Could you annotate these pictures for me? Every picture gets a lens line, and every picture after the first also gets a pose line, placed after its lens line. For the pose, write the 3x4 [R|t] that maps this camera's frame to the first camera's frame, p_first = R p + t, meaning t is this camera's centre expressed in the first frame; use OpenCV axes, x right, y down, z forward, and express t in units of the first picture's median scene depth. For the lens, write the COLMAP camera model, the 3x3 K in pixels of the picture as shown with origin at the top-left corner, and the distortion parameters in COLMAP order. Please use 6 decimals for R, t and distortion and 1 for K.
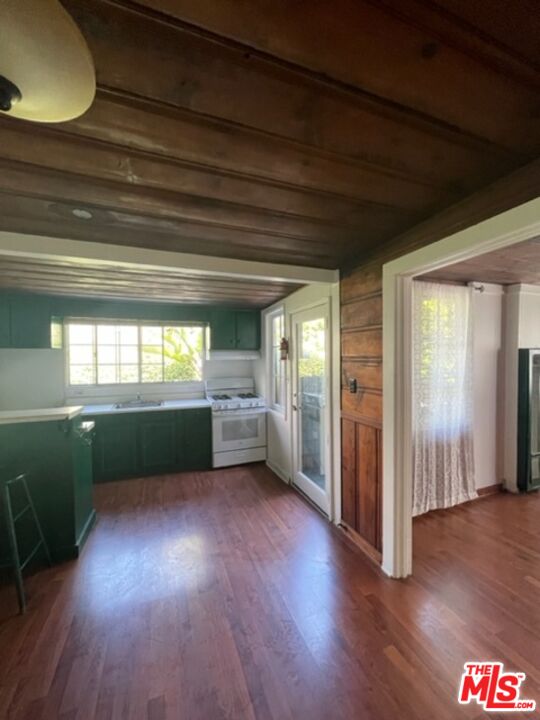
lens RADIAL K [[290.7, 0, 270.0], [0, 290.7, 360.0], [0, 0, 1]] dist [-0.003088, -0.000211]
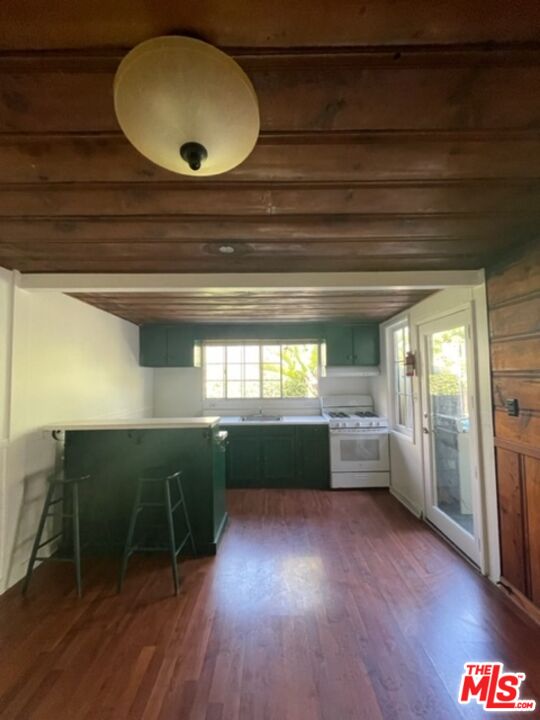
lens RADIAL K [[290.7, 0, 270.0], [0, 290.7, 360.0], [0, 0, 1]] dist [-0.003088, -0.000211]
pose [[0.932579, -0.023174, -0.360223, -0.040561], [0.001679, 0.998205, -0.059869, 0.004359], [0.360963, 0.055228, 0.930943, 0.001488]]
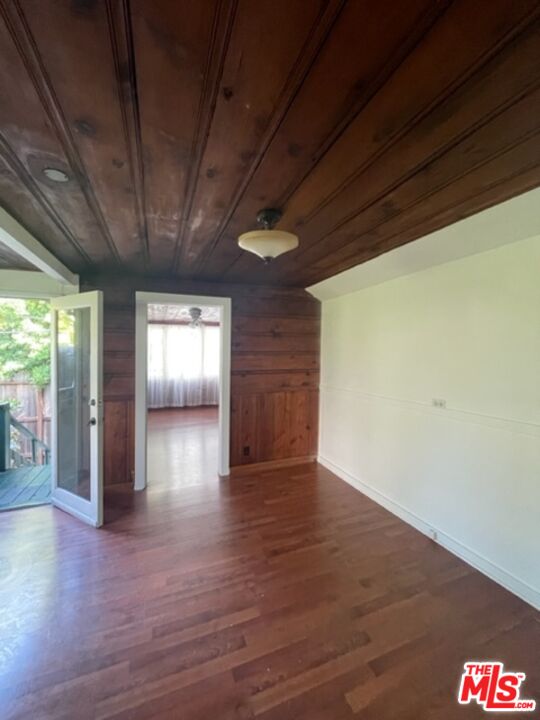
lens RADIAL K [[290.7, 0, 270.0], [0, 290.7, 360.0], [0, 0, 1]] dist [-0.003088, -0.000211]
pose [[-0.006378, -0.018217, 0.999814, -0.792452], [-0.006744, 0.999812, 0.018174, 0.000025], [-0.999957, -0.006627, -0.006500, 0.209557]]
